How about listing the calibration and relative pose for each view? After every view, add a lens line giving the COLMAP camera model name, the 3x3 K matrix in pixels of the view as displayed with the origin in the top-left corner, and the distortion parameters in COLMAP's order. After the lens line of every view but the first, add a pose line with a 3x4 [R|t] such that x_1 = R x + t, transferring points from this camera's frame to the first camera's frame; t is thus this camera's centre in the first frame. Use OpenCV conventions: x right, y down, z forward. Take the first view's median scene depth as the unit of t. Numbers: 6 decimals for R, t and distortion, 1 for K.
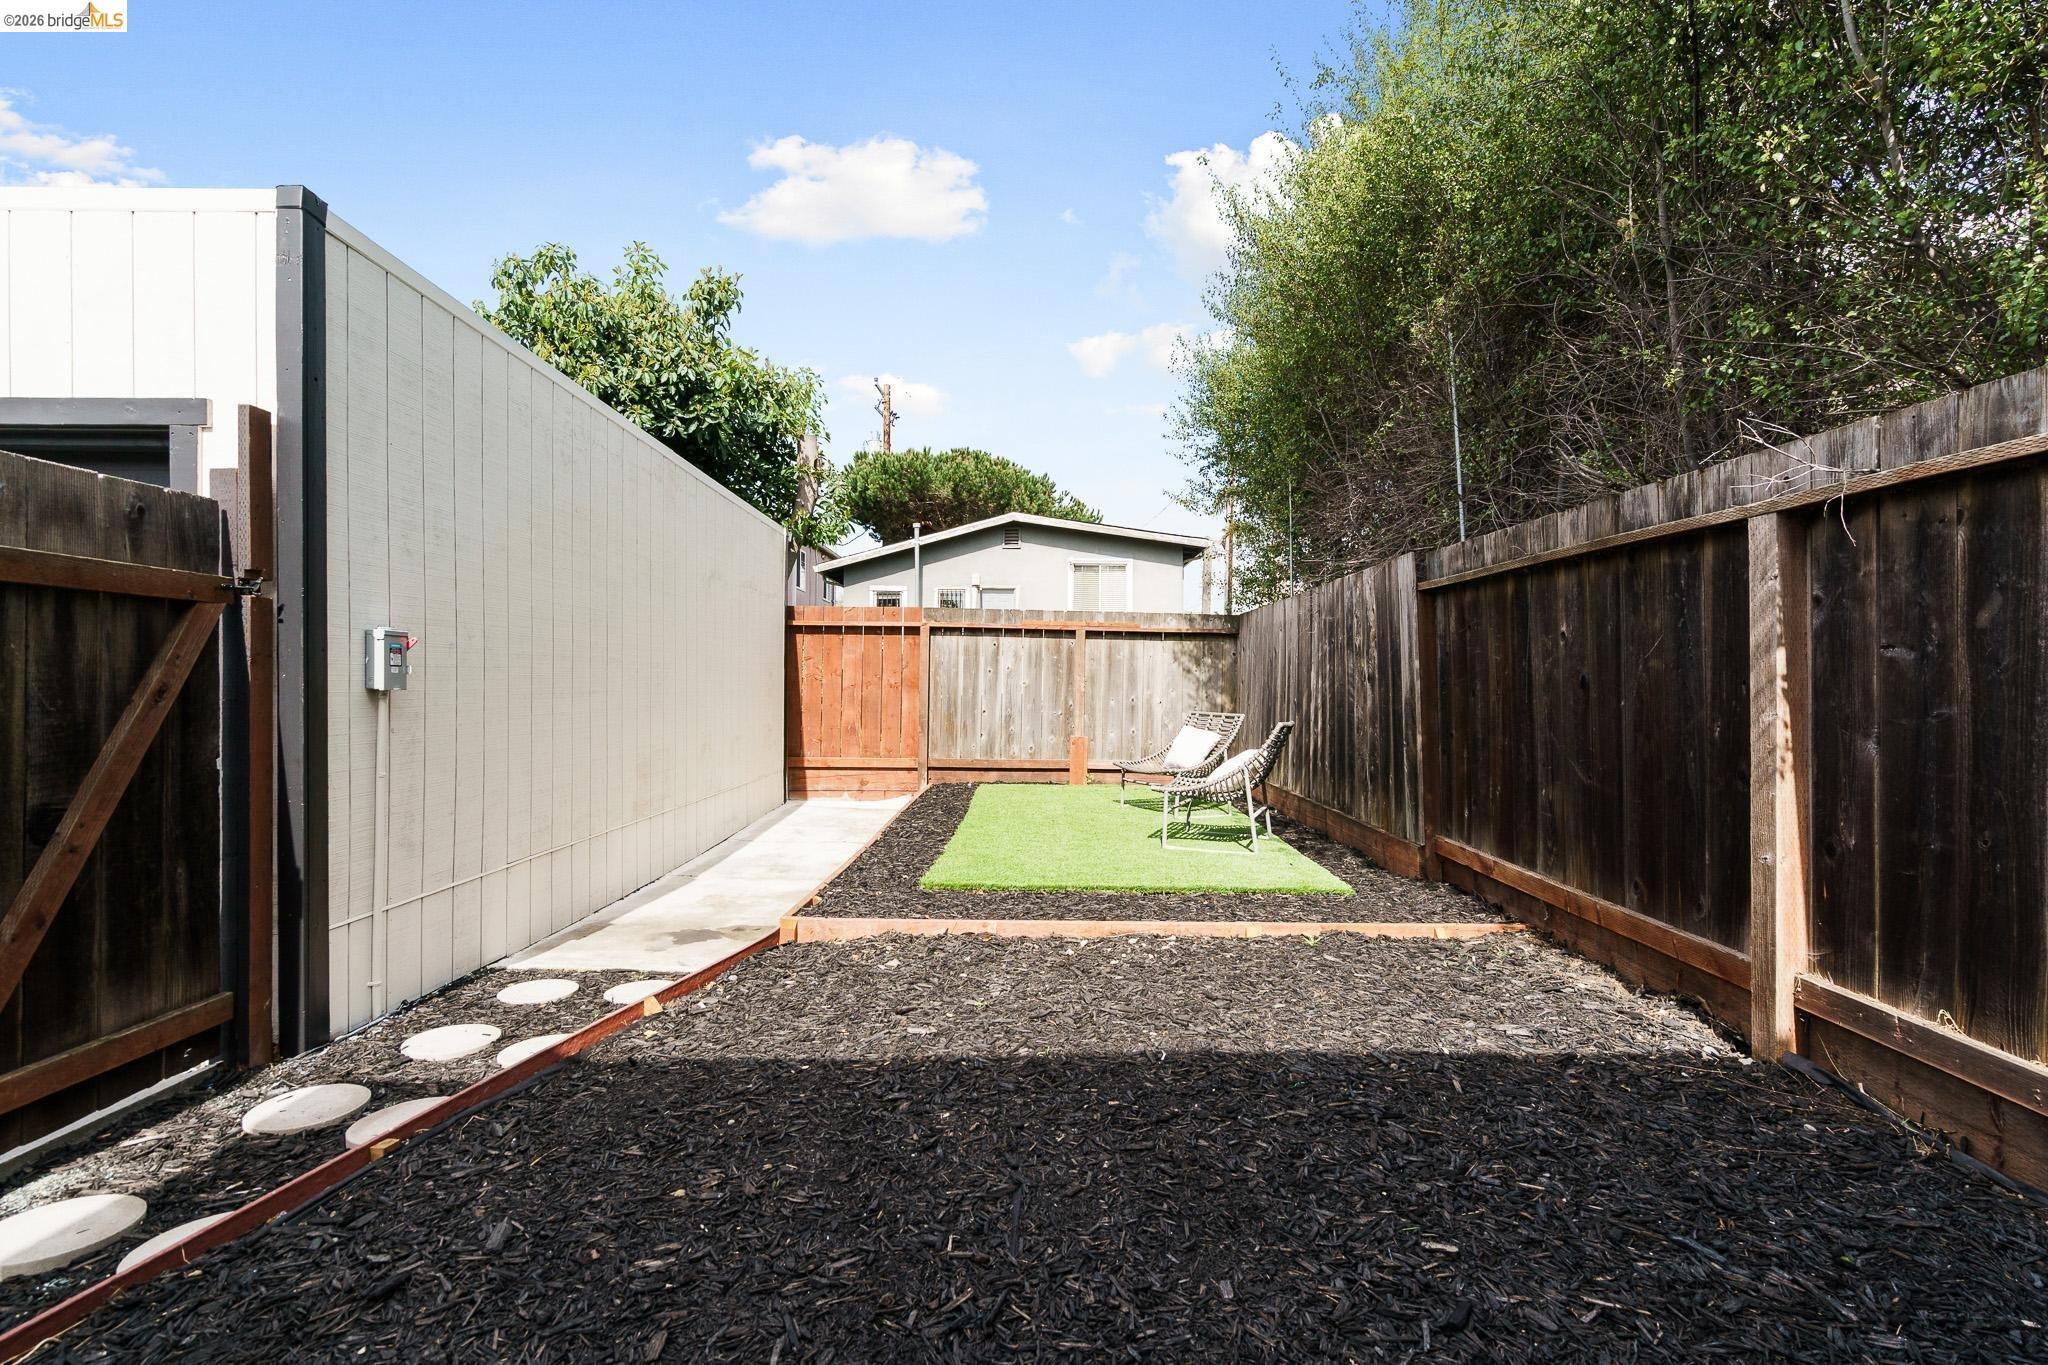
lens RADIAL K [[948.5, 0, 1033.6], [0, 948.5, 693.5], [0, 0, 1]] dist [0.000302, 0.000936]
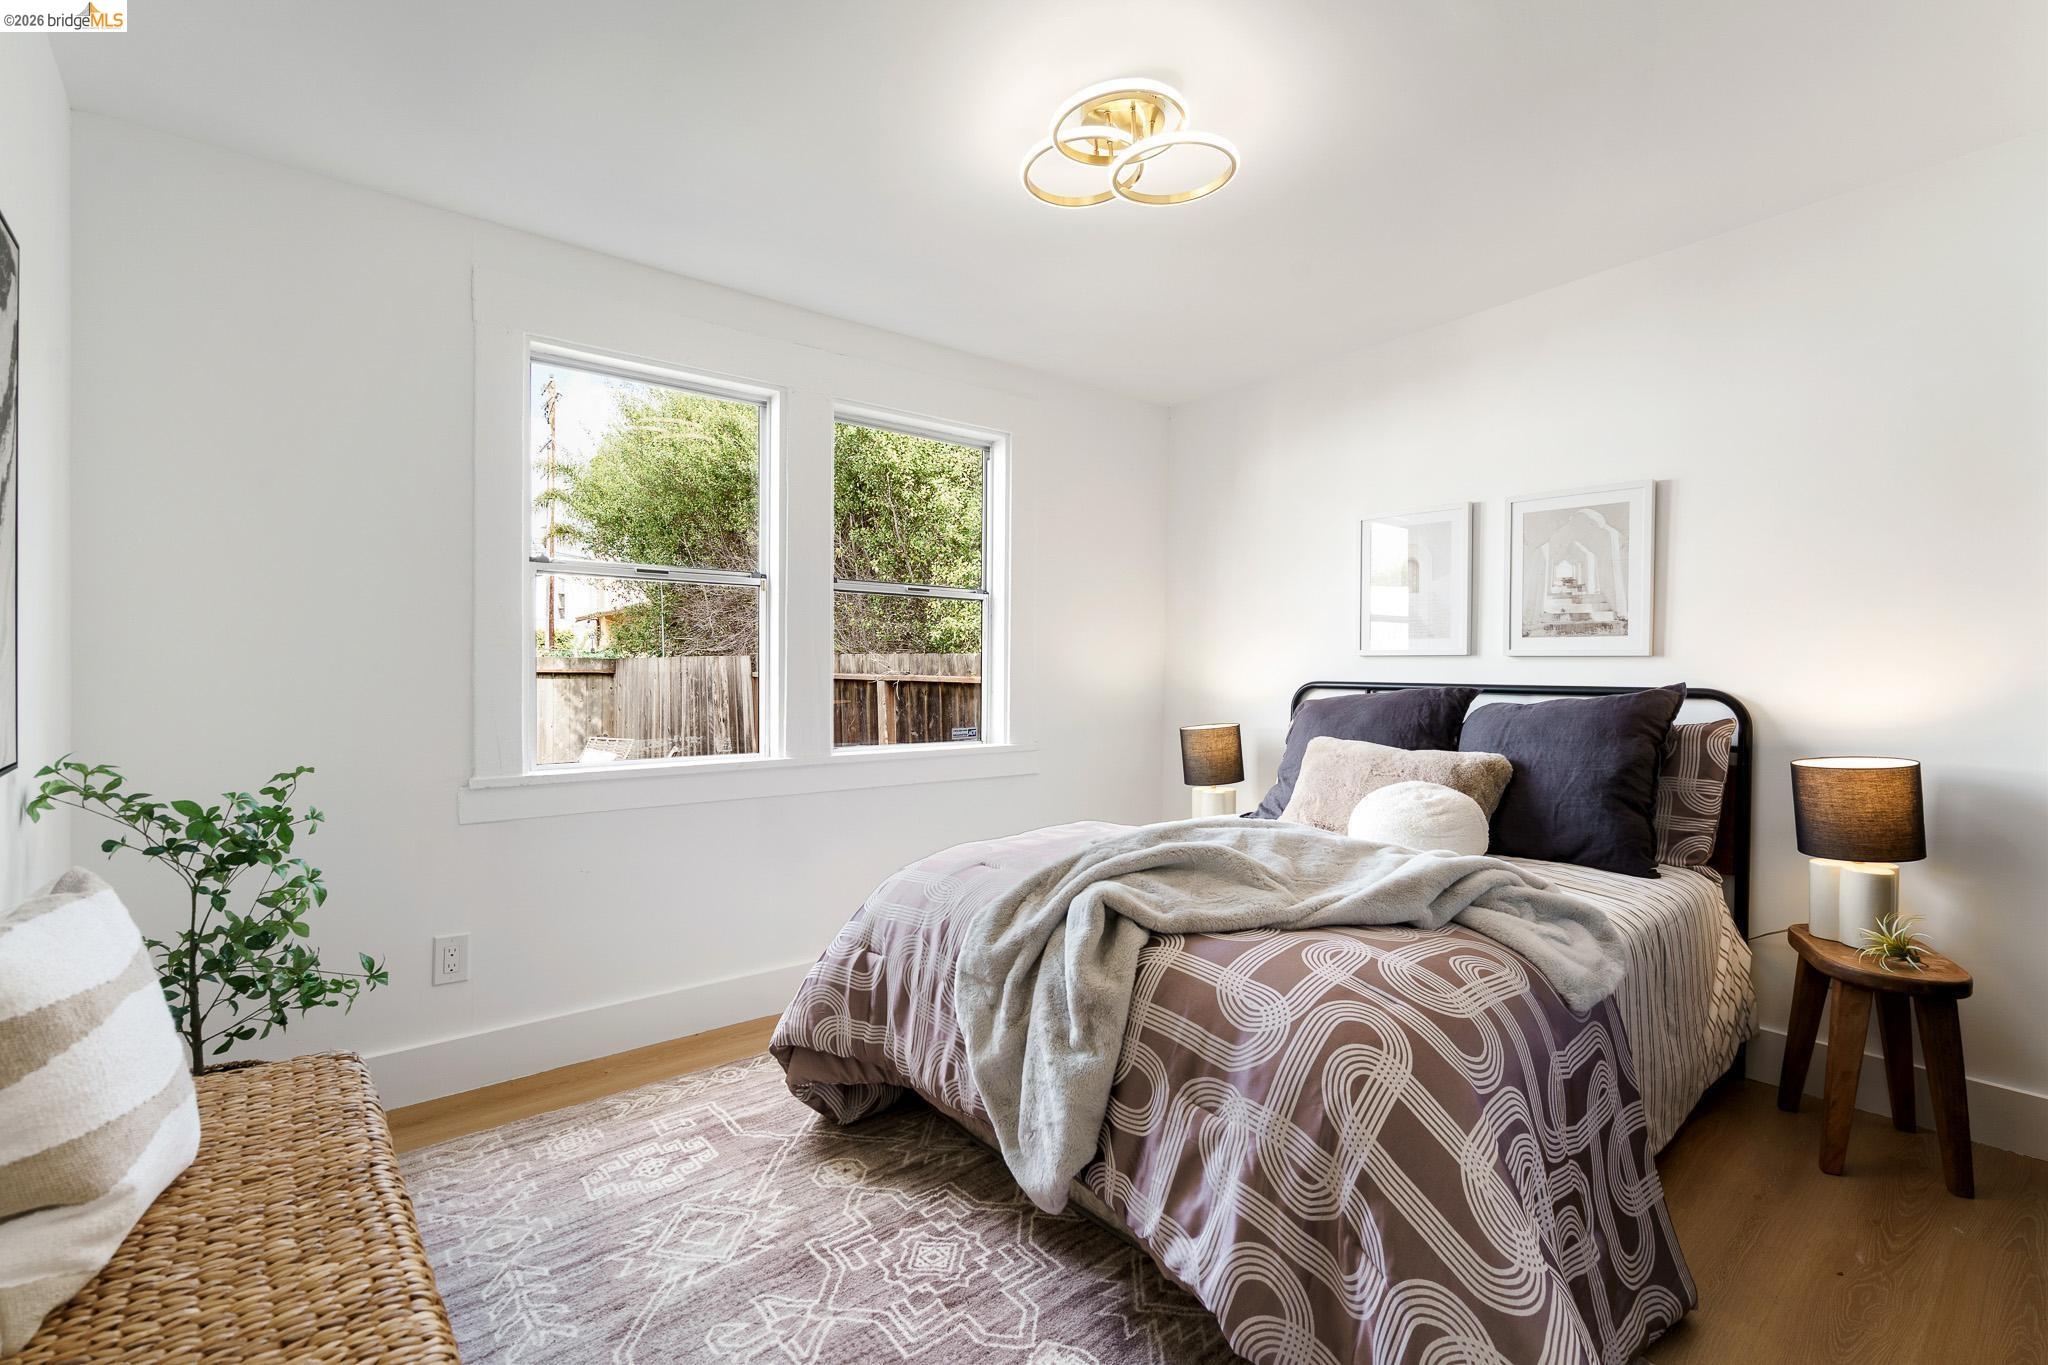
lens RADIAL K [[923.1, 0, 1023.6], [0, 923.1, 685.5], [0, 0, 1]] dist [-0.001490, 0.000725]
pose [[0.768393, -0.005381, 0.639955, -0.410958], [0.002122, 0.999981, 0.005860, -0.123606], [-0.639975, -0.003145, 0.768390, -0.867532]]
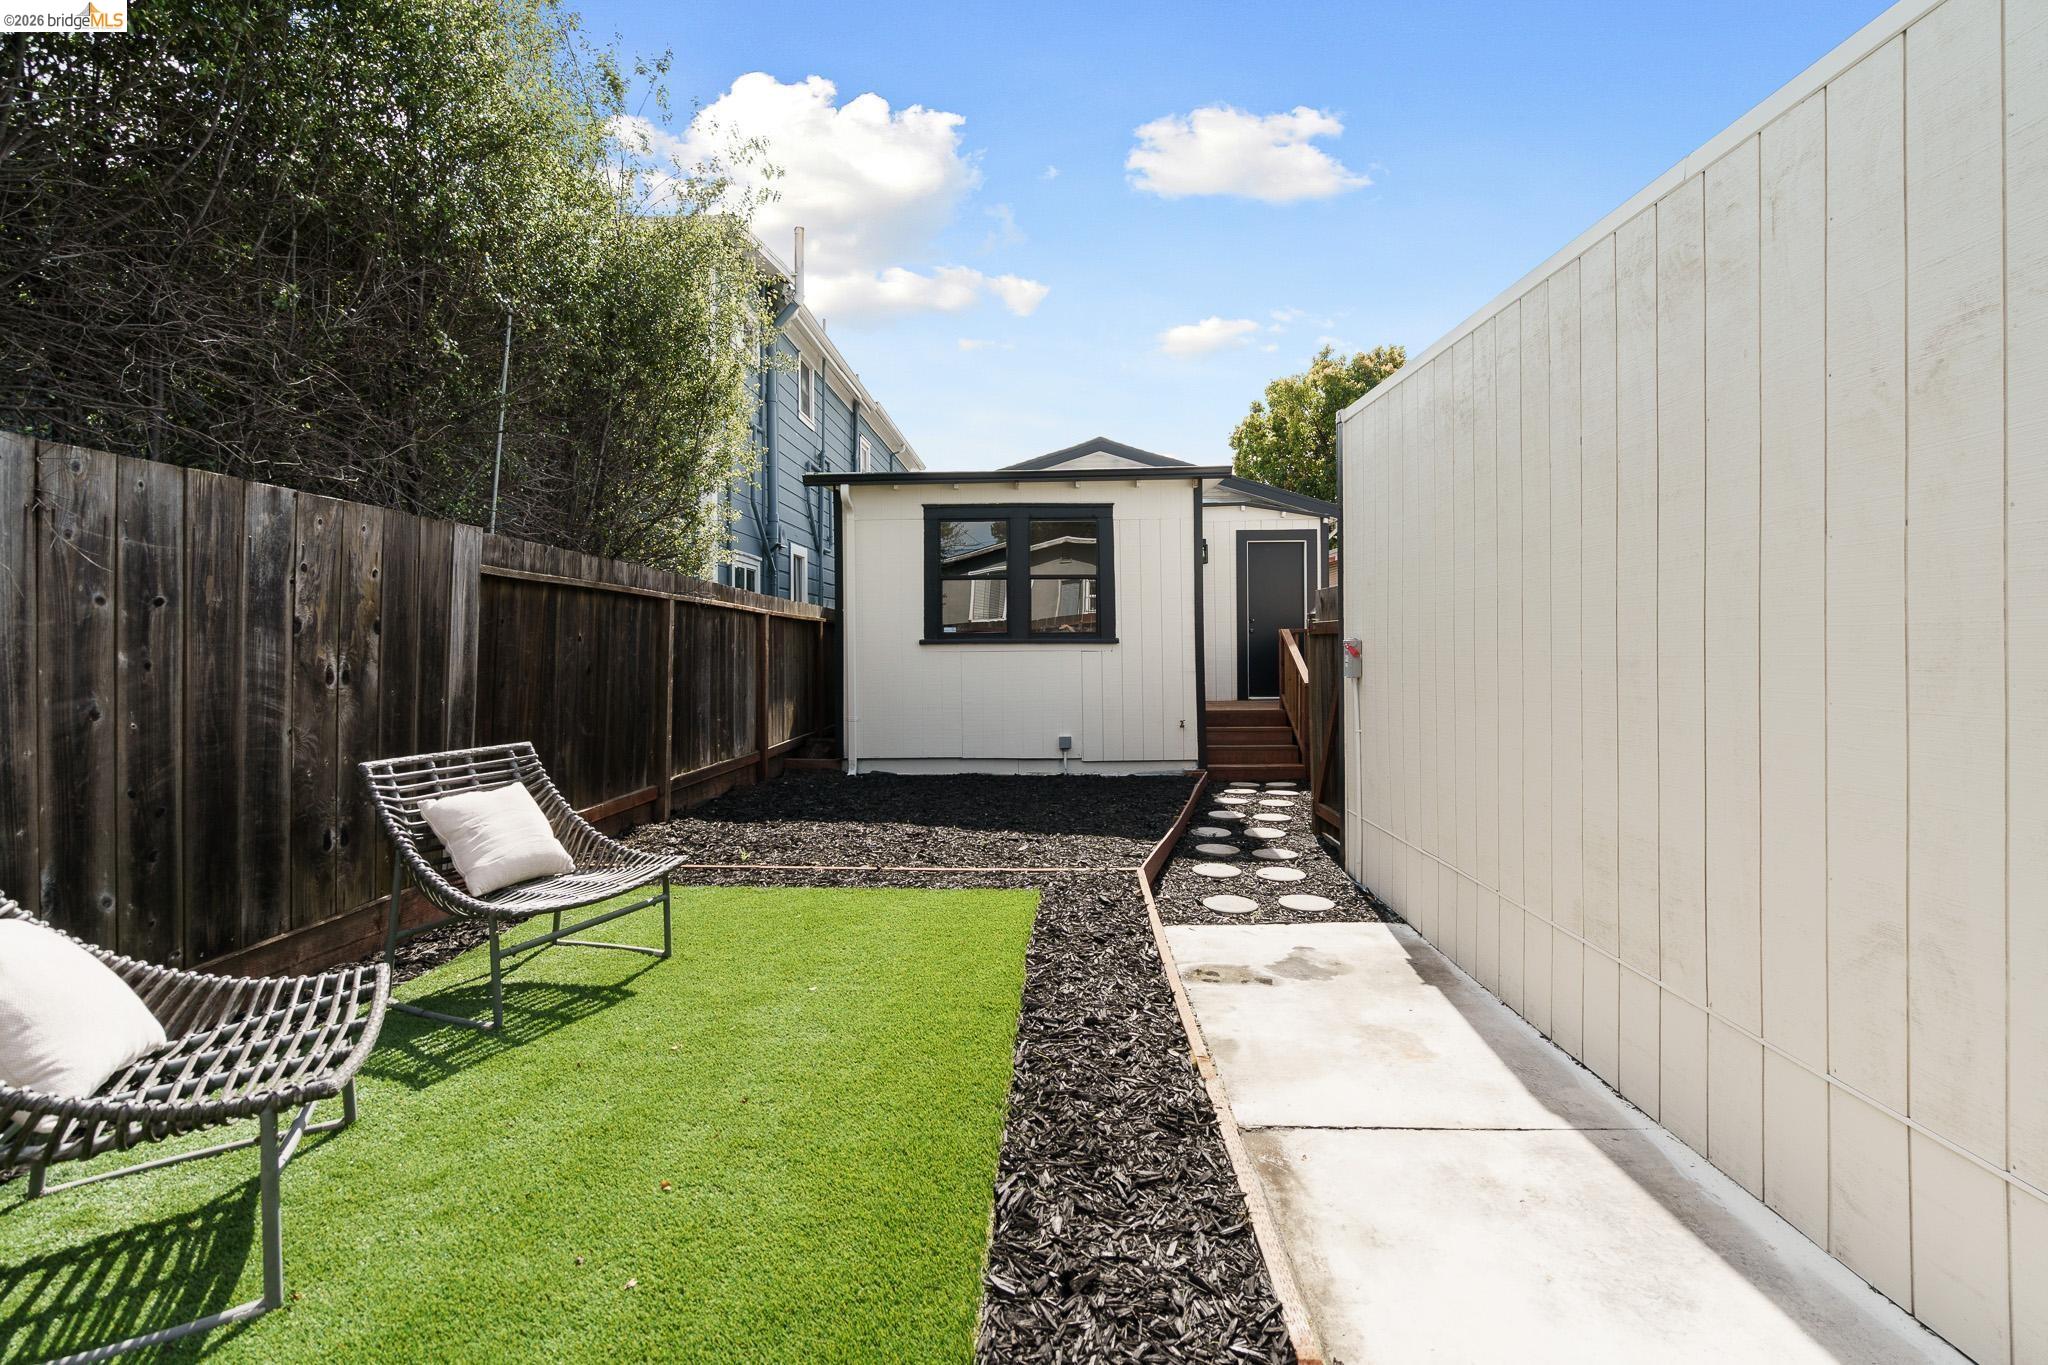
lens RADIAL K [[937.5, 0, 1023.7], [0, 937.5, 648.2], [0, 0, 1]] dist [-0.019053, 0.010703]
pose [[-0.999440, 0.002031, 0.033391, -0.154910], [0.002456, 0.999917, 0.012684, -0.058771], [-0.033362, 0.012759, -0.999362, 2.253756]]
